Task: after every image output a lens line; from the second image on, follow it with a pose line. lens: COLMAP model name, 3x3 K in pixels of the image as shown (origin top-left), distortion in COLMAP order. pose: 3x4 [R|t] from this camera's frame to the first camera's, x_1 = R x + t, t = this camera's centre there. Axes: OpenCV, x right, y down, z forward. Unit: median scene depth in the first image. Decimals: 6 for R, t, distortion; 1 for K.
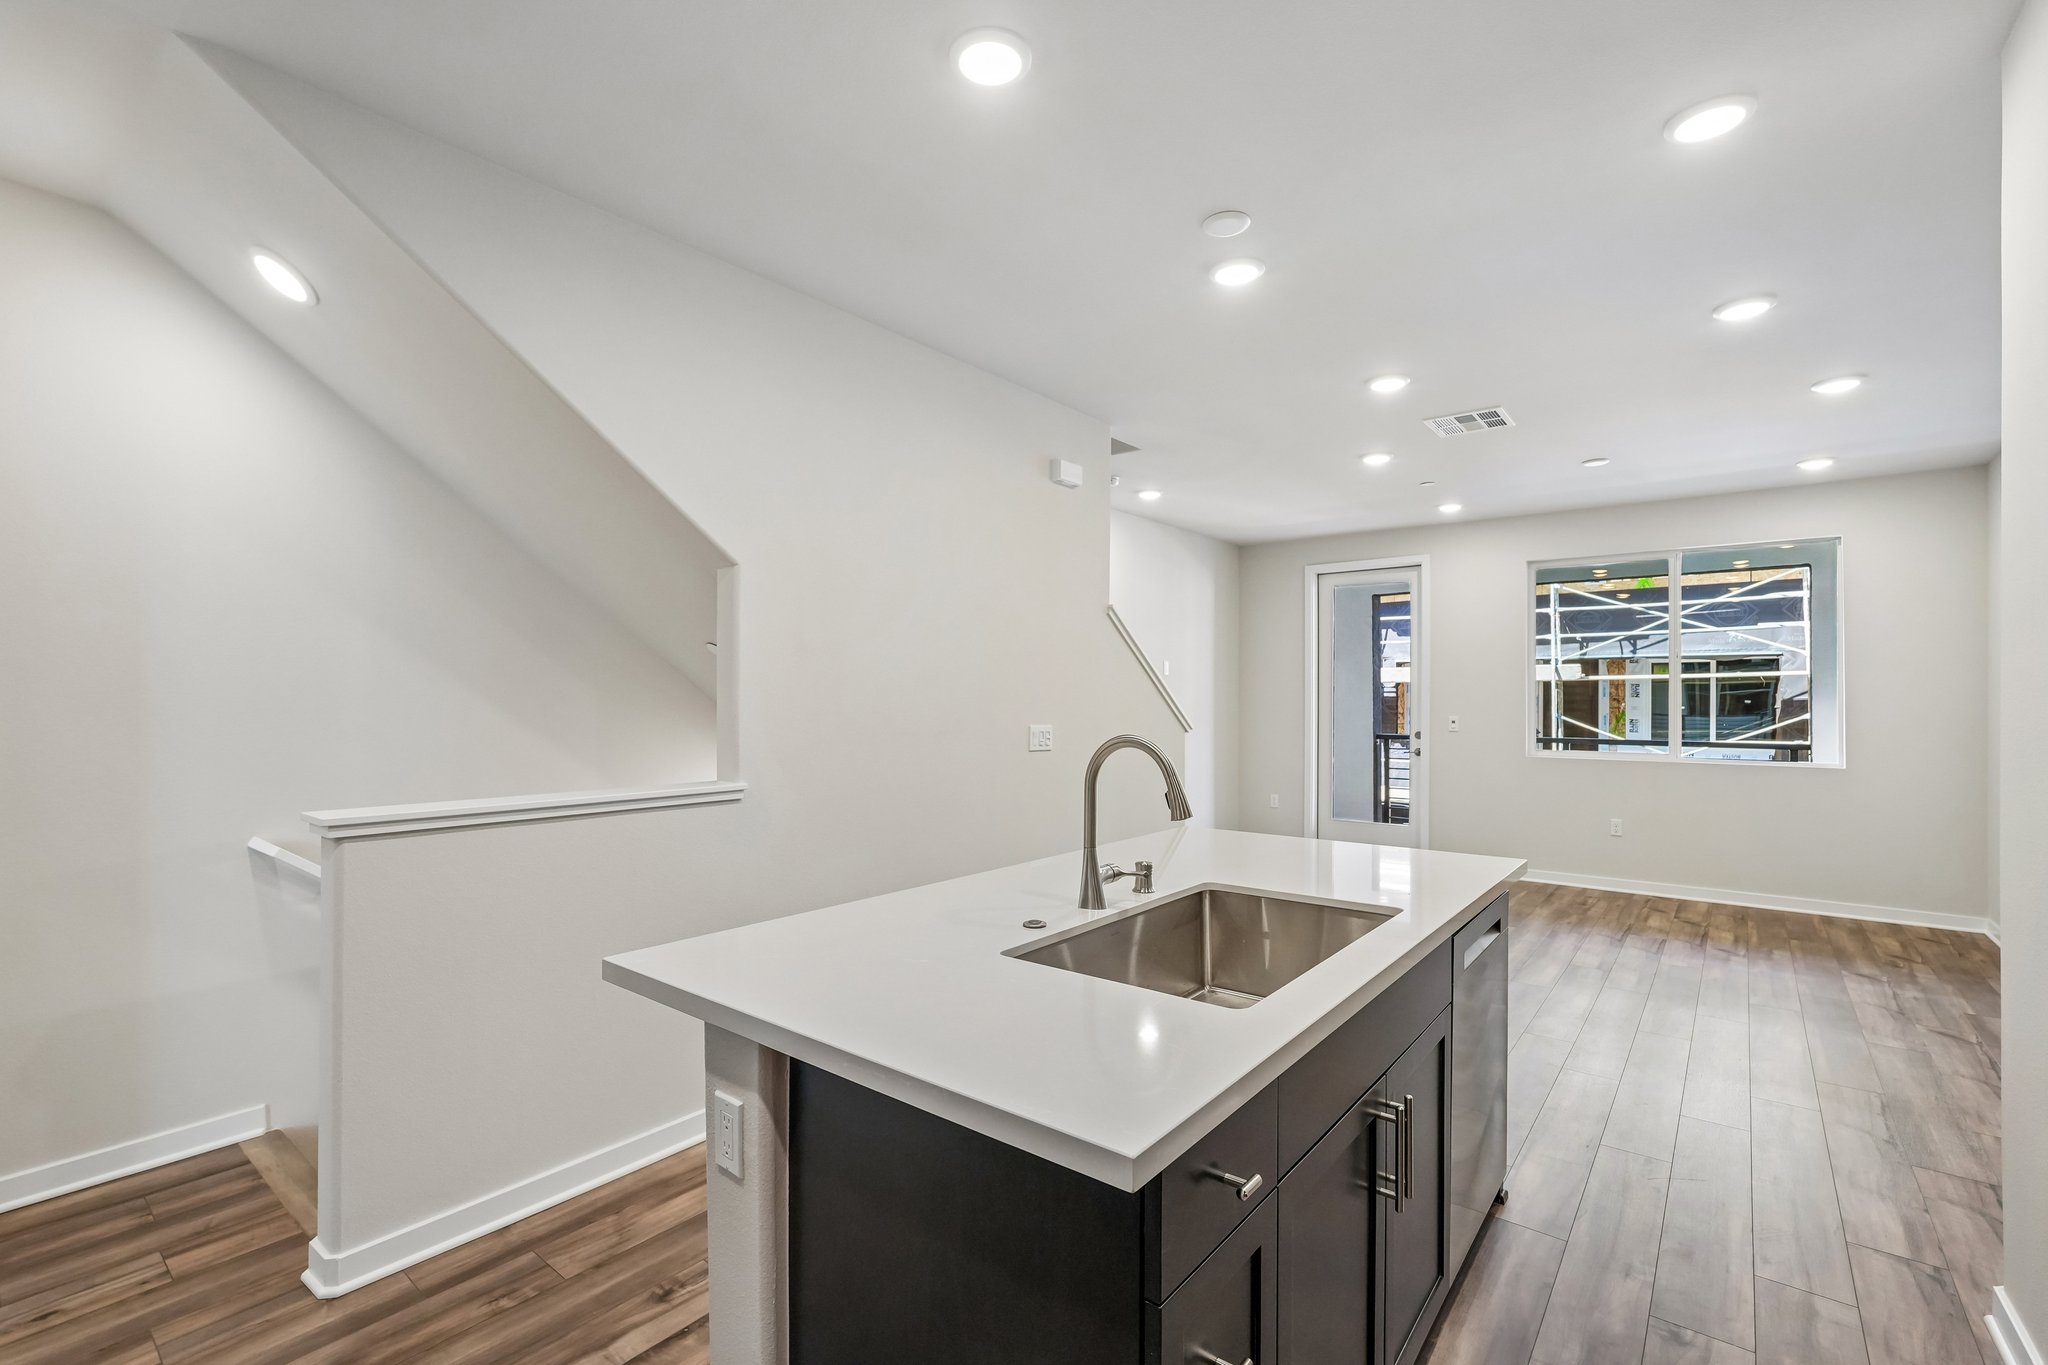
lens RADIAL K [[900.5, 0, 1022.0], [0, 900.5, 690.1], [0, 0, 1]] dist [-0.006635, 0.004328]
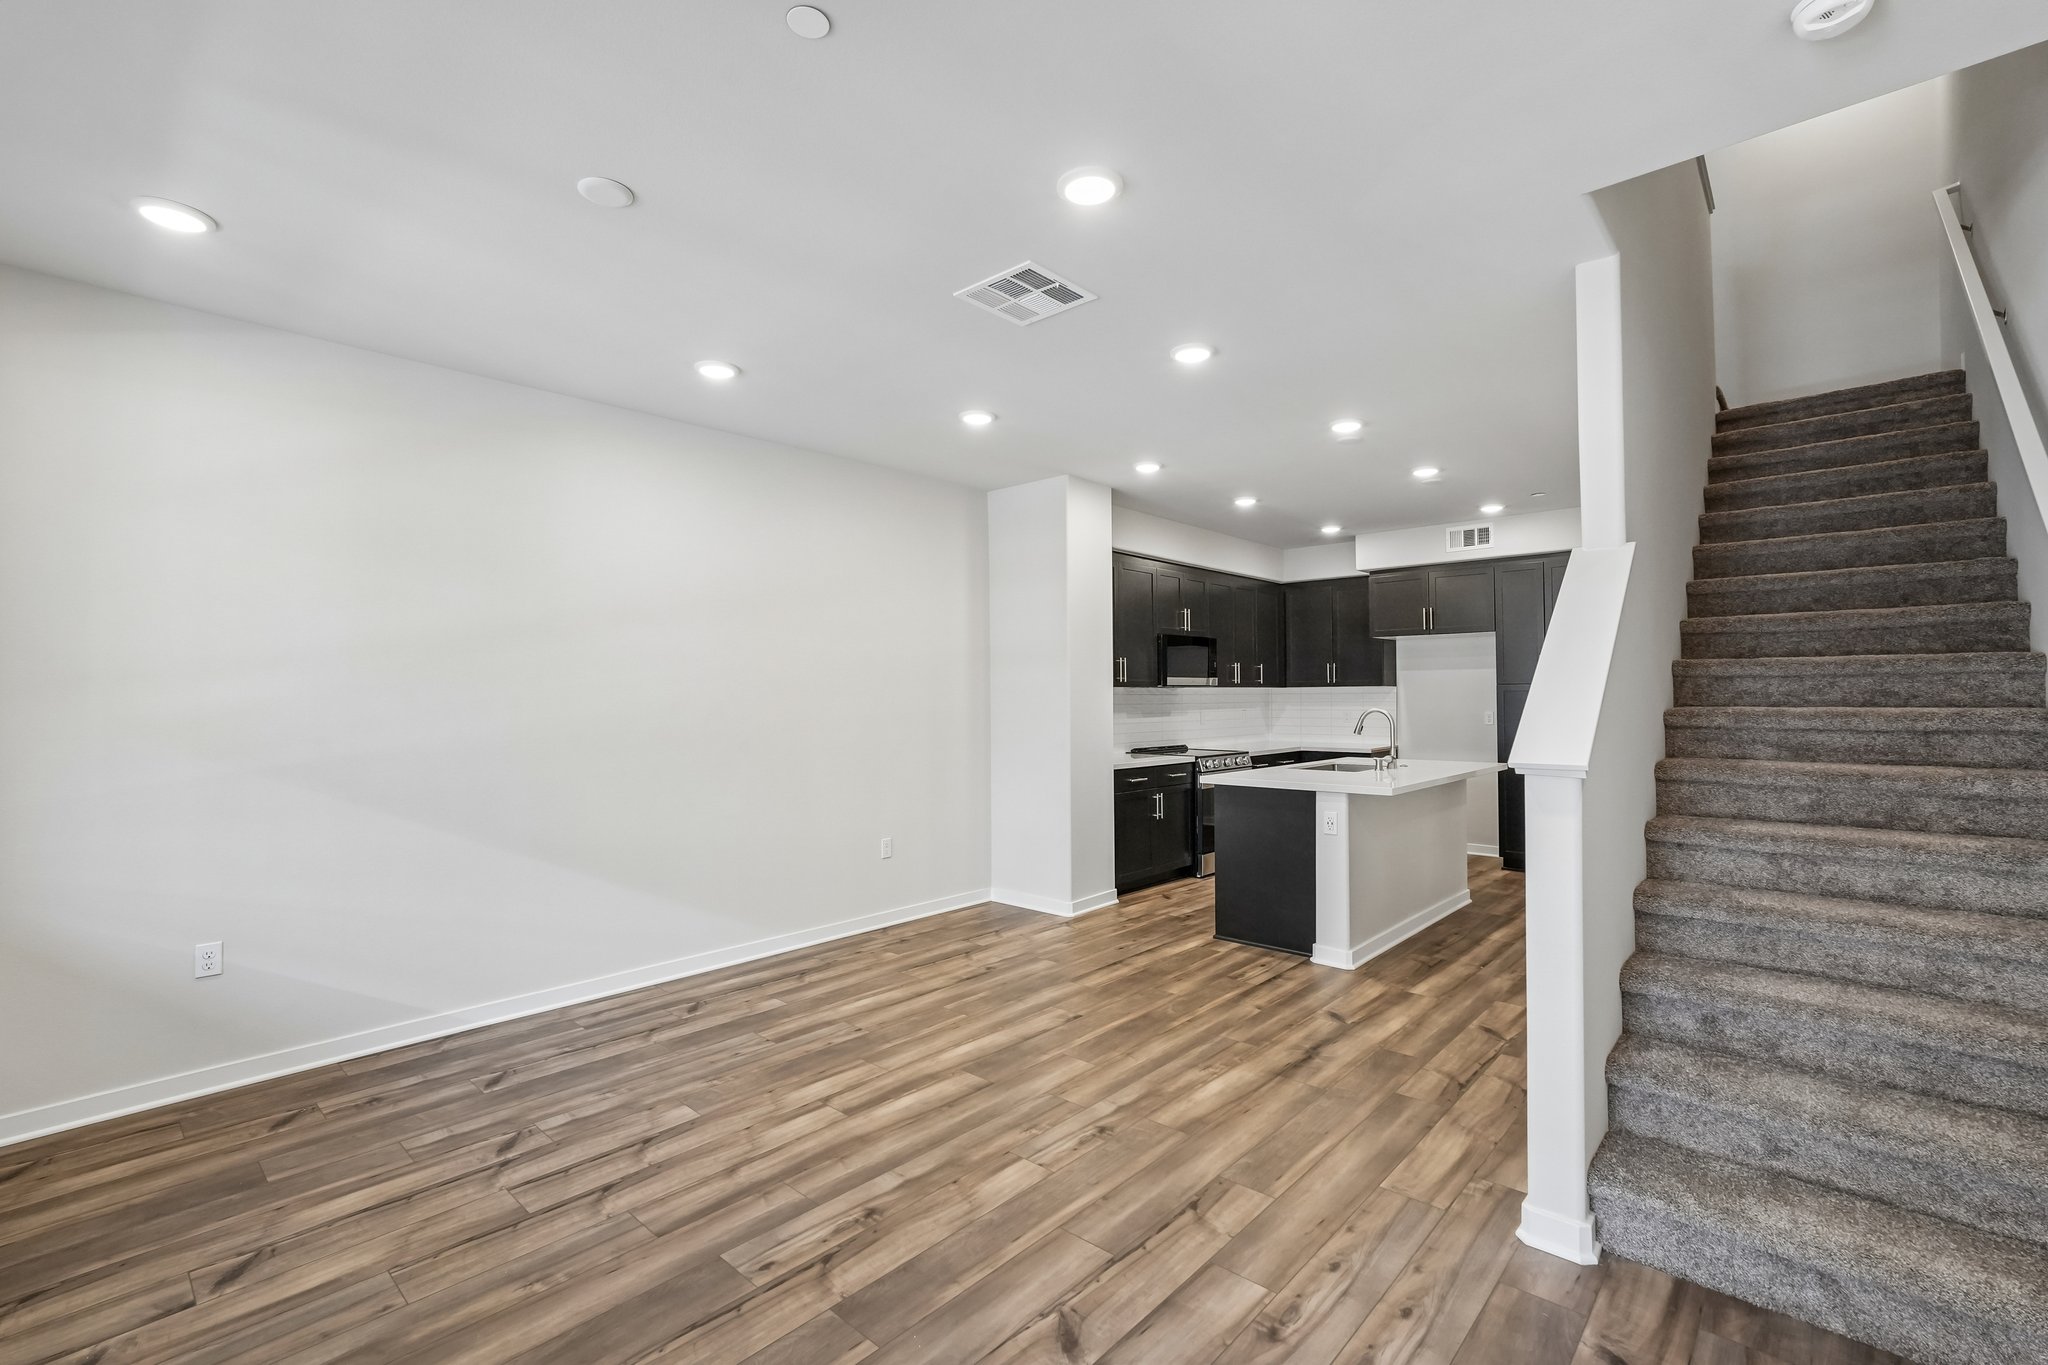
lens RADIAL K [[900.5, 0, 1041.0], [0, 900.5, 680.6], [0, 0, 1]] dist [-0.006635, 0.004328]
pose [[-0.999195, 0.005484, 0.039732, 0.163211], [0.004441, 0.999644, -0.026305, 0.005291], [-0.039862, -0.026108, -0.998864, 0.598650]]
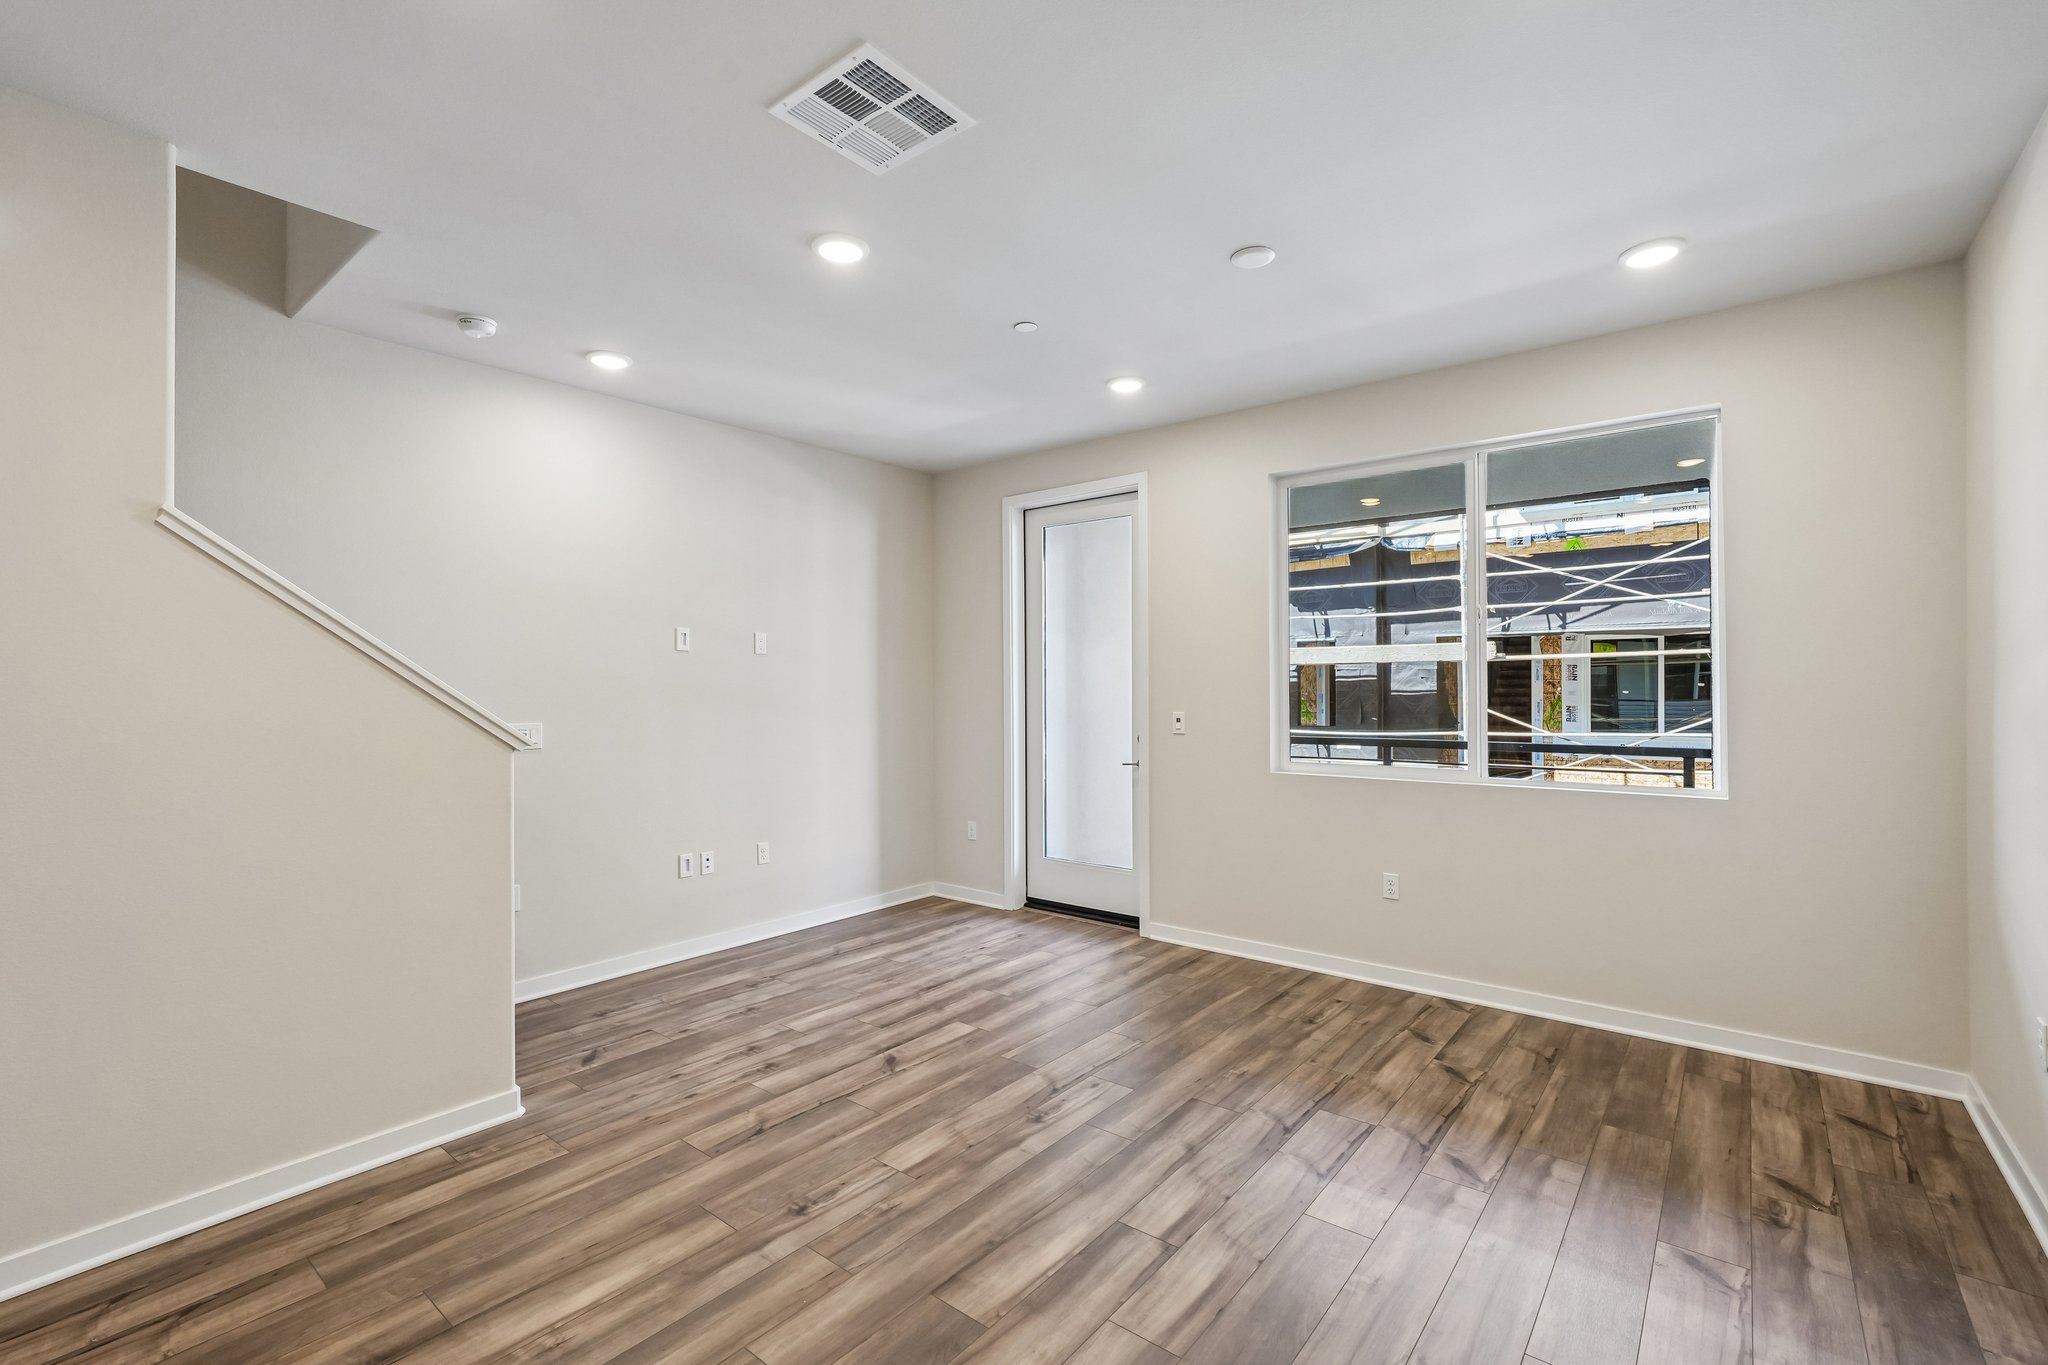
lens RADIAL K [[900.5, 0, 1021.5], [0, 900.5, 679.6], [0, 0, 1]] dist [-0.006635, 0.004328]
pose [[0.999957, -0.008997, -0.002397, 0.204602], [0.009001, 0.999958, 0.001810, 0.001751], [0.002380, -0.001832, 0.999995, 0.184098]]
